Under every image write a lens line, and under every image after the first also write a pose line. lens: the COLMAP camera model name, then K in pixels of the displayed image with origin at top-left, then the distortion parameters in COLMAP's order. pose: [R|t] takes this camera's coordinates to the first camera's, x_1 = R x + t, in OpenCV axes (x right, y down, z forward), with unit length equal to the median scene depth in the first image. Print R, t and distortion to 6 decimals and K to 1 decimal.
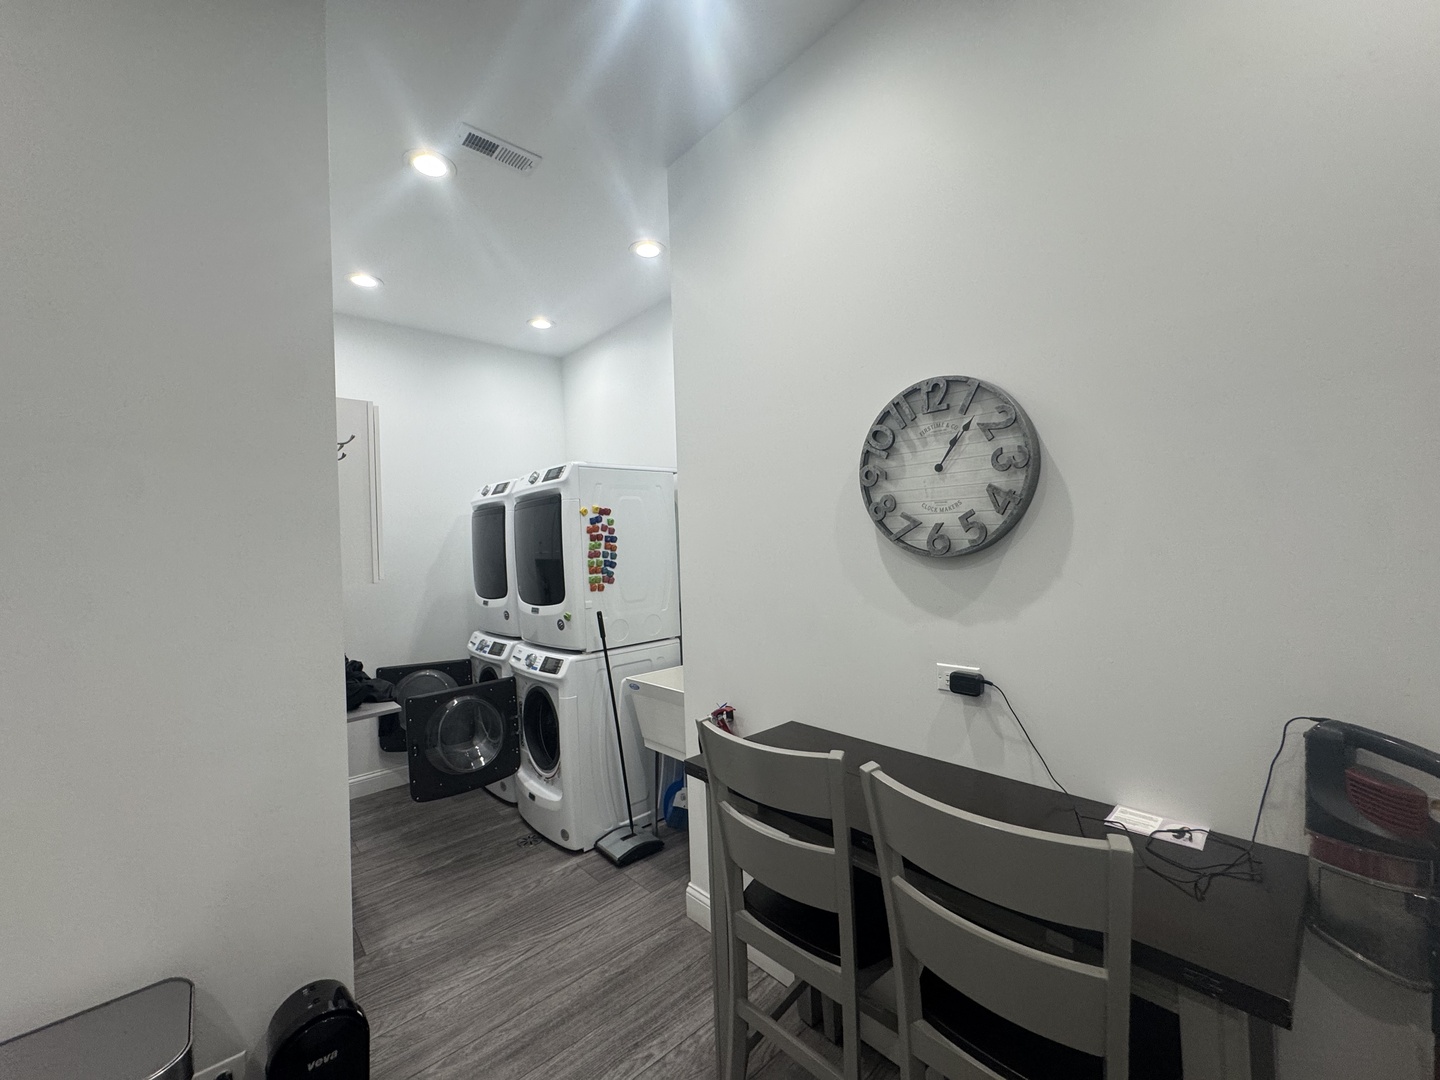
lens RADIAL K [[573.8, 0, 720.0], [0, 573.8, 540.0], [0, 0, 1]] dist [-0.003203, 0.000134]
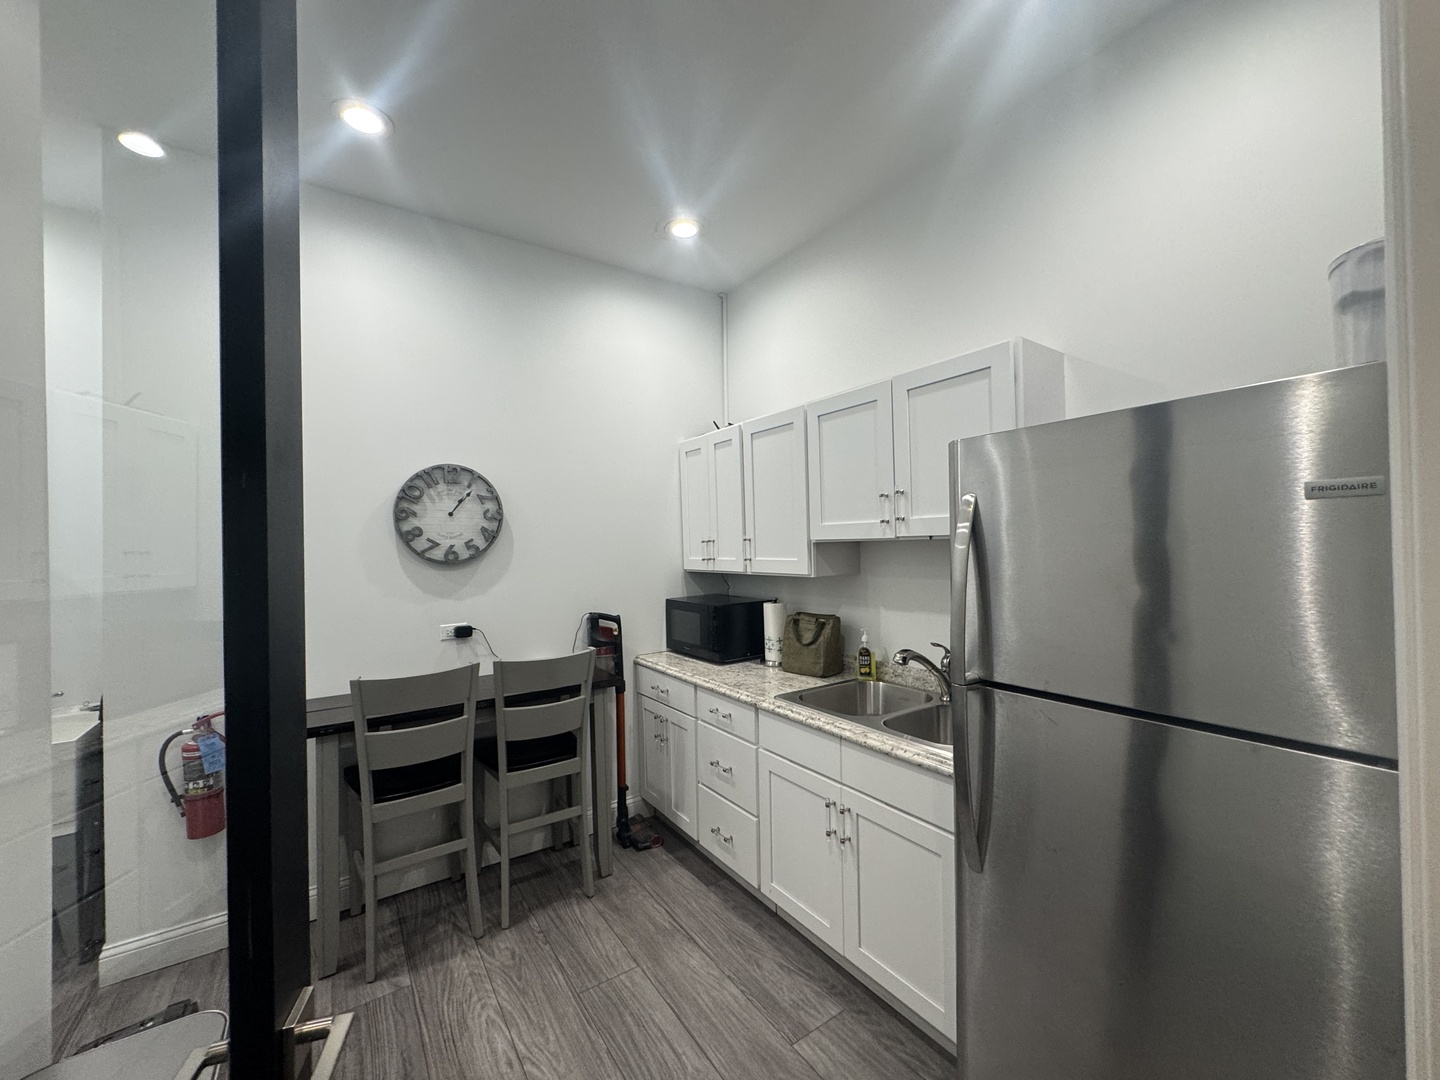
lens RADIAL K [[573.8, 0, 720.0], [0, 573.8, 540.0], [0, 0, 1]] dist [-0.003203, 0.000134]
pose [[0.123707, 0.036052, 0.991664, -1.310771], [0.006723, 0.999286, -0.037168, 0.027801], [-0.992296, 0.011265, 0.123376, -0.056786]]
